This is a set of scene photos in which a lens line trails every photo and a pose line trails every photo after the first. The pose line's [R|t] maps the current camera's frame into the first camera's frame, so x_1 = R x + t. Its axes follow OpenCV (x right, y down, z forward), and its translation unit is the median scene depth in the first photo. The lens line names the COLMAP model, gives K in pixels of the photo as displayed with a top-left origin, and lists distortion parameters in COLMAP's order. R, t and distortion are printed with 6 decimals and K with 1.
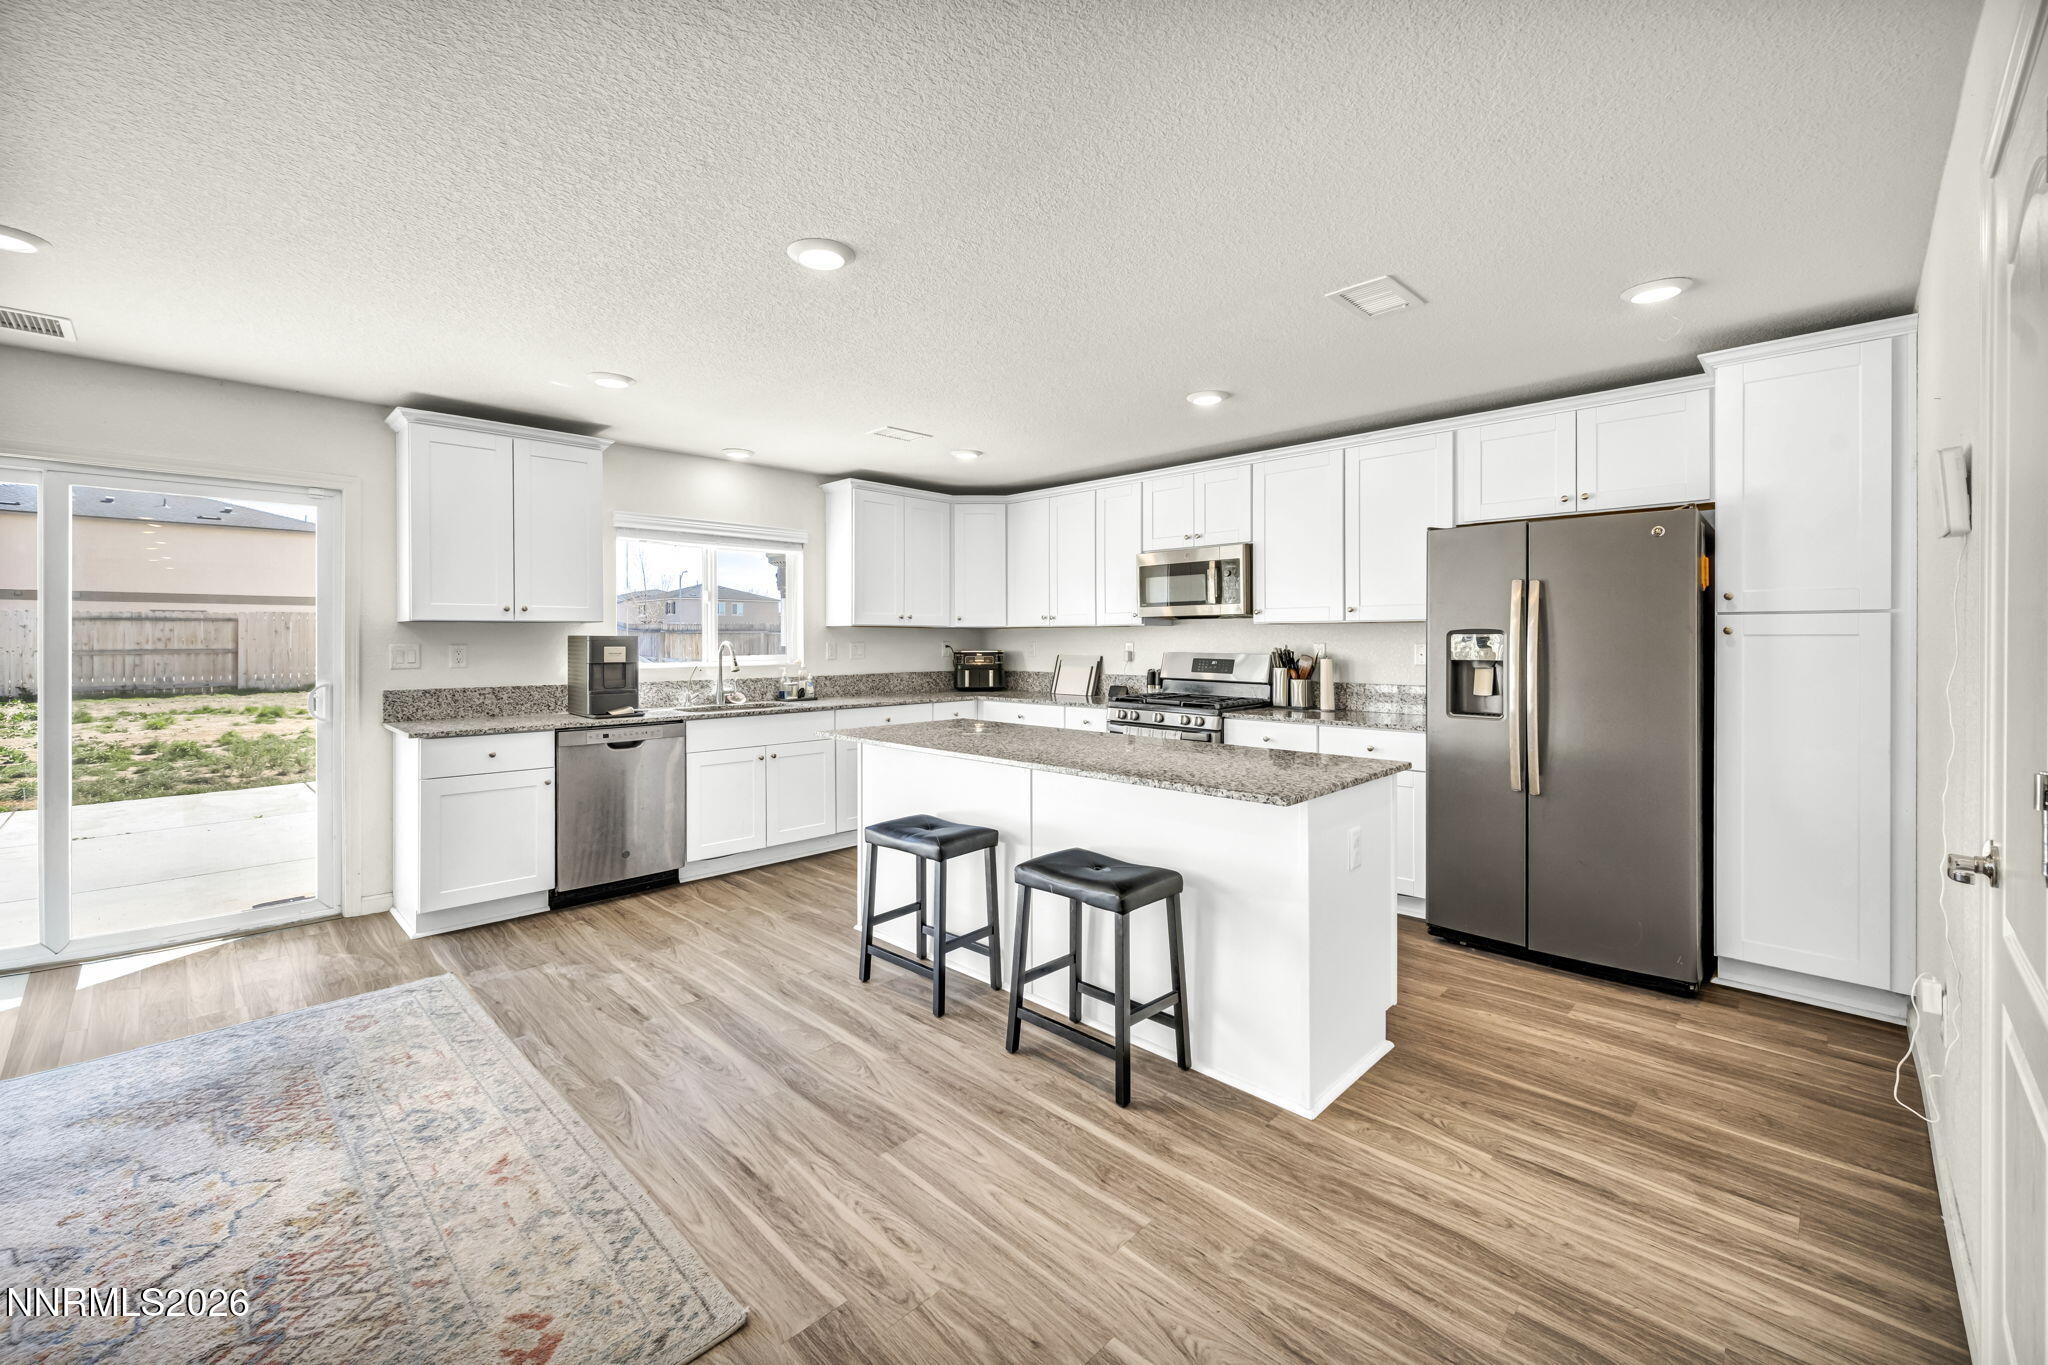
lens RADIAL K [[831.2, 0, 1025.8], [0, 831.2, 641.2], [0, 0, 1]] dist [0.000658, 0.000015]
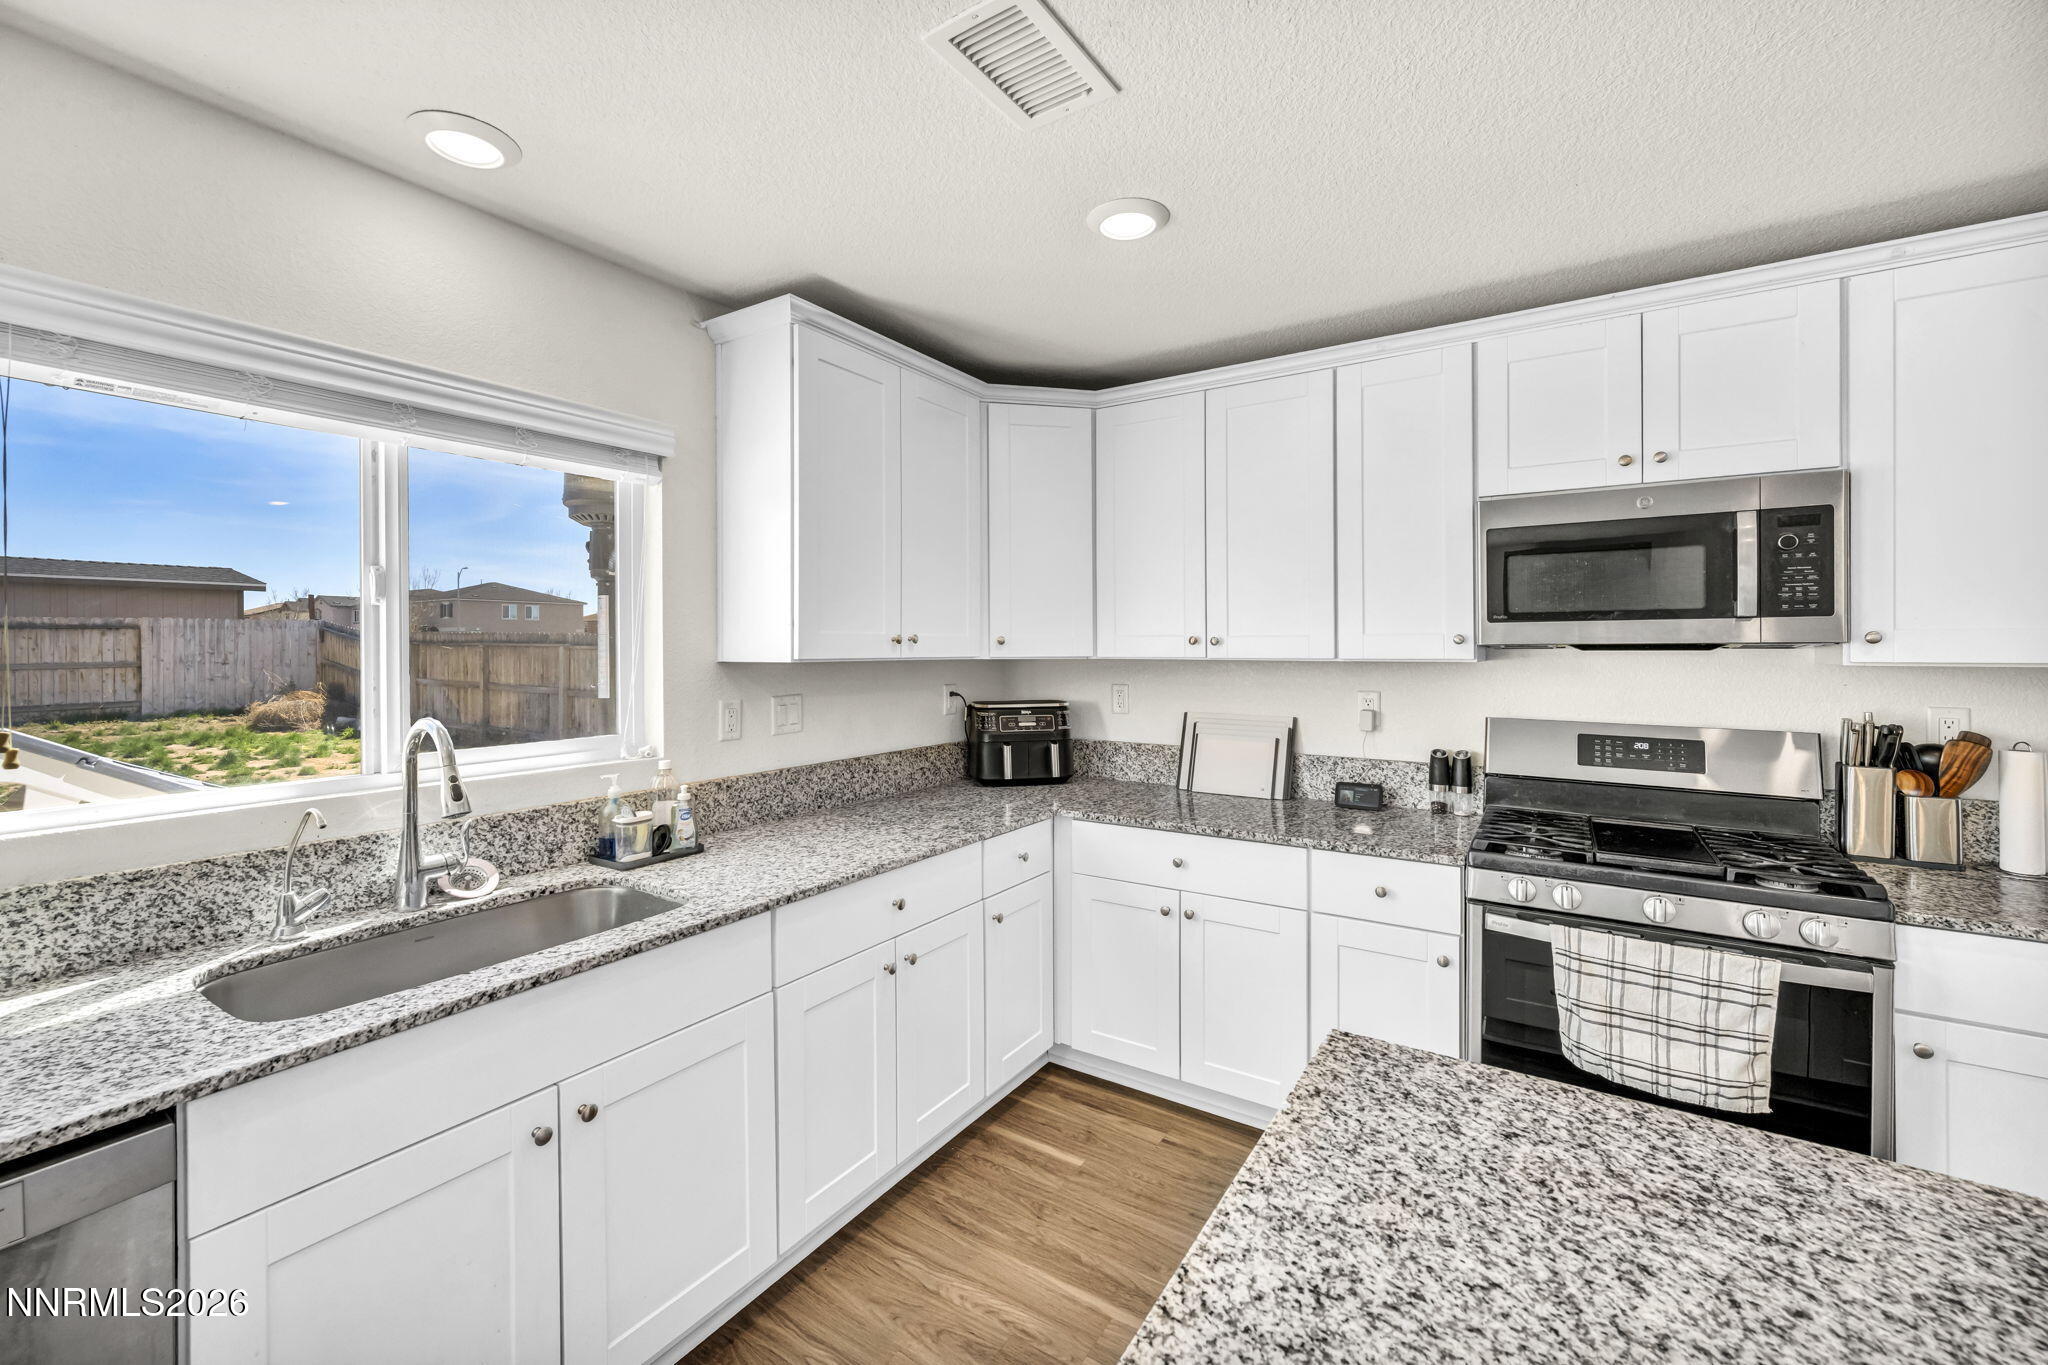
lens RADIAL K [[838.5, 0, 1023.6], [0, 838.5, 650.0], [0, 0, 1]] dist [-0.000199, -0.000304]
pose [[0.980999, -0.000572, 0.194013, -0.196582], [0.000122, 0.999997, 0.002330, -0.028123], [-0.194014, -0.002262, 0.980996, 0.637867]]
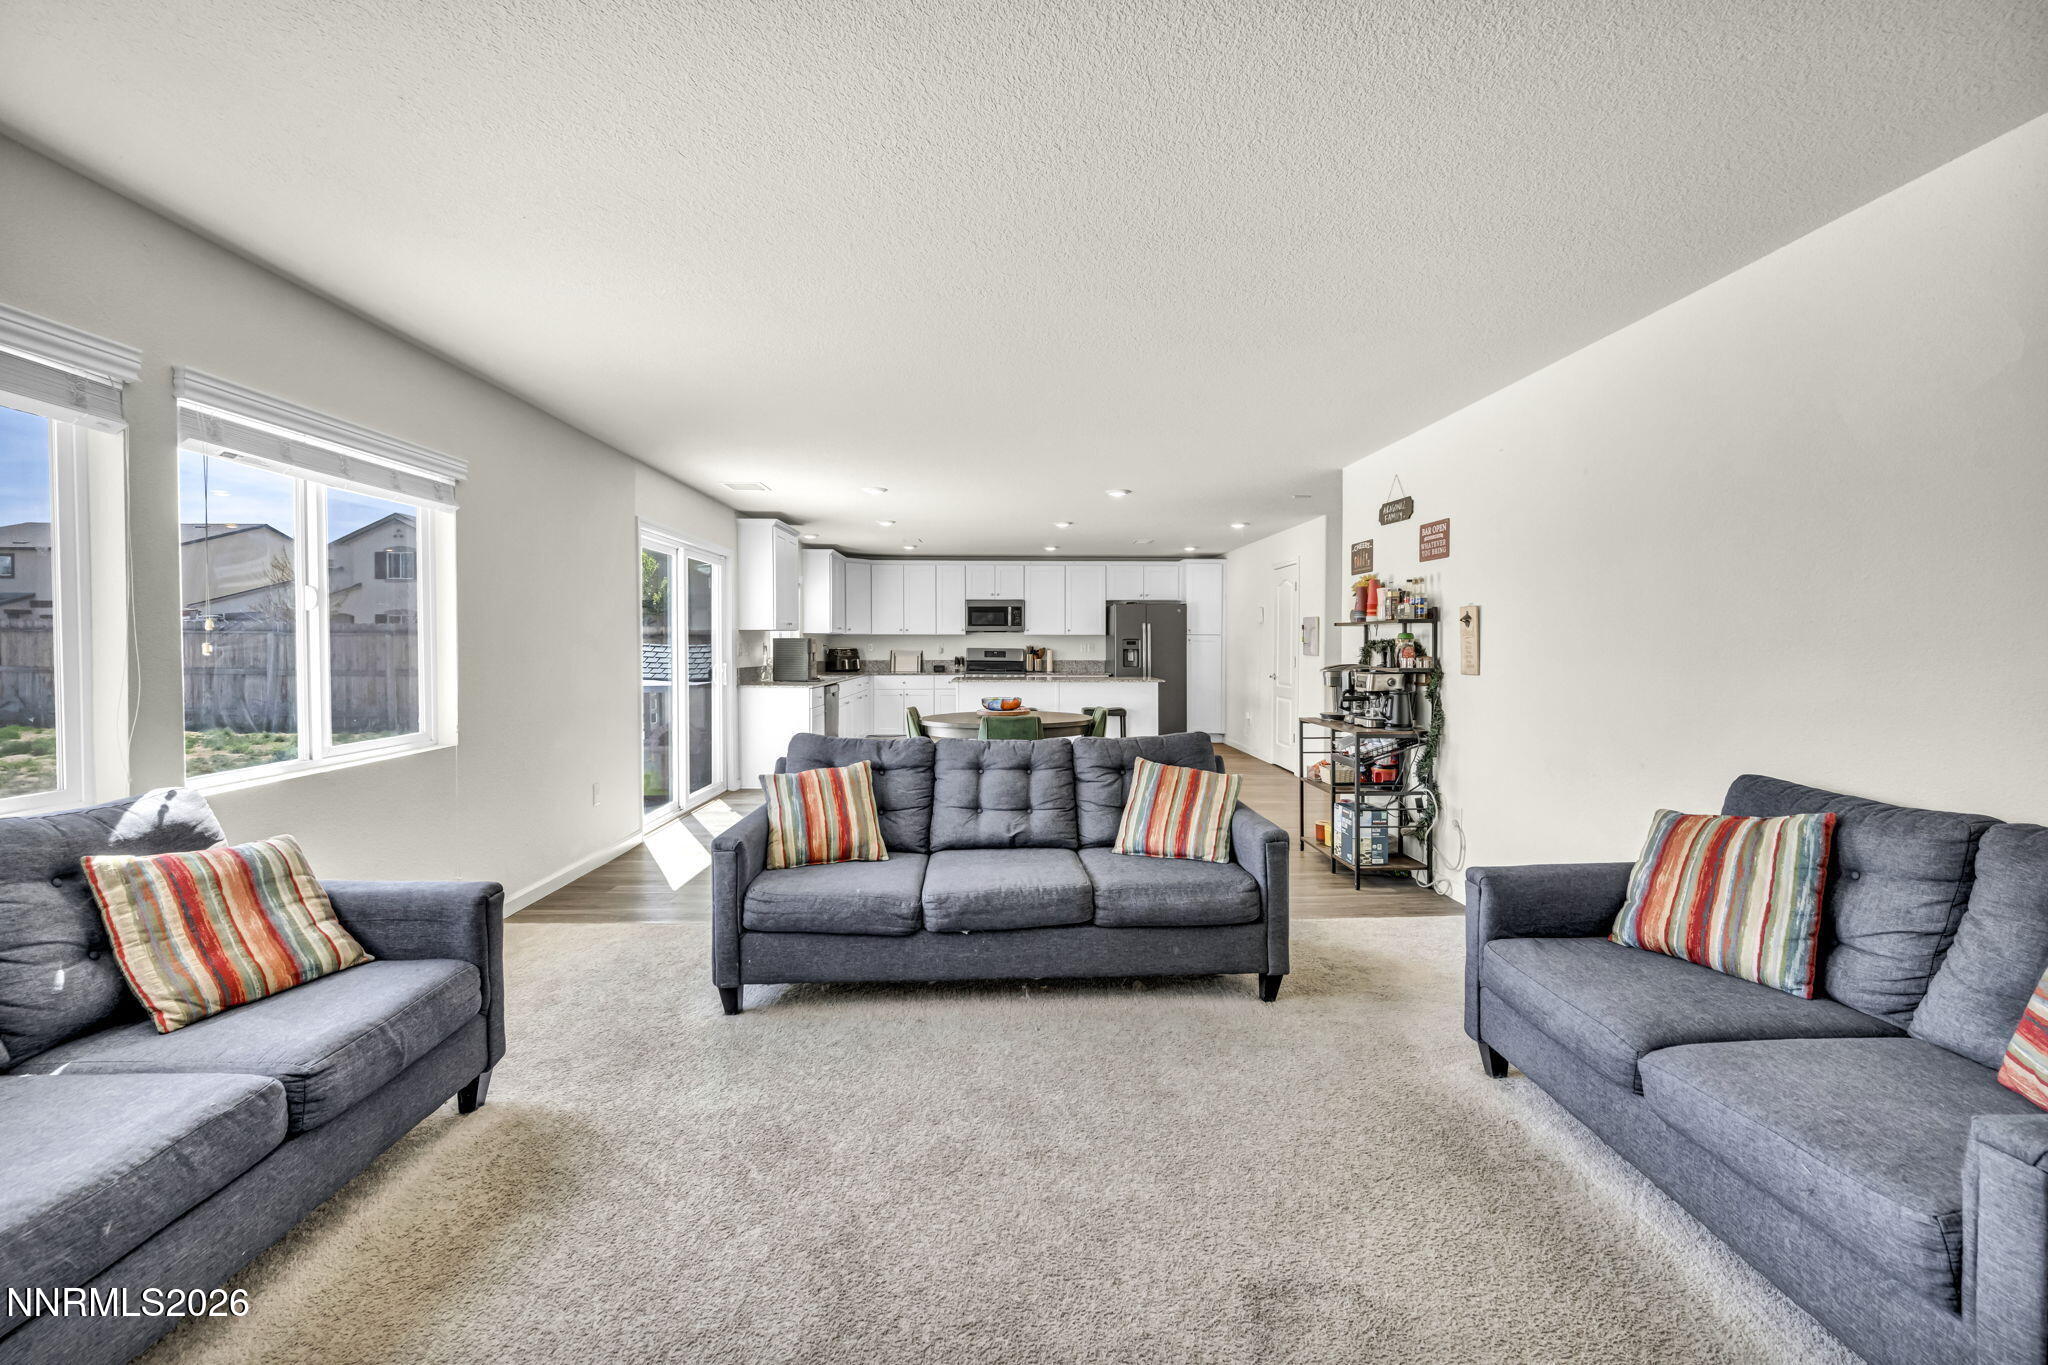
lens RADIAL K [[838.5, 0, 1023.6], [0, 838.5, 650.0], [0, 0, 1]] dist [-0.000199, -0.000304]
pose [[0.692671, -0.002249, 0.721250, -1.326484], [-0.001204, 0.999990, 0.004275, 0.009913], [-0.721252, -0.003830, 0.692662, -0.571683]]
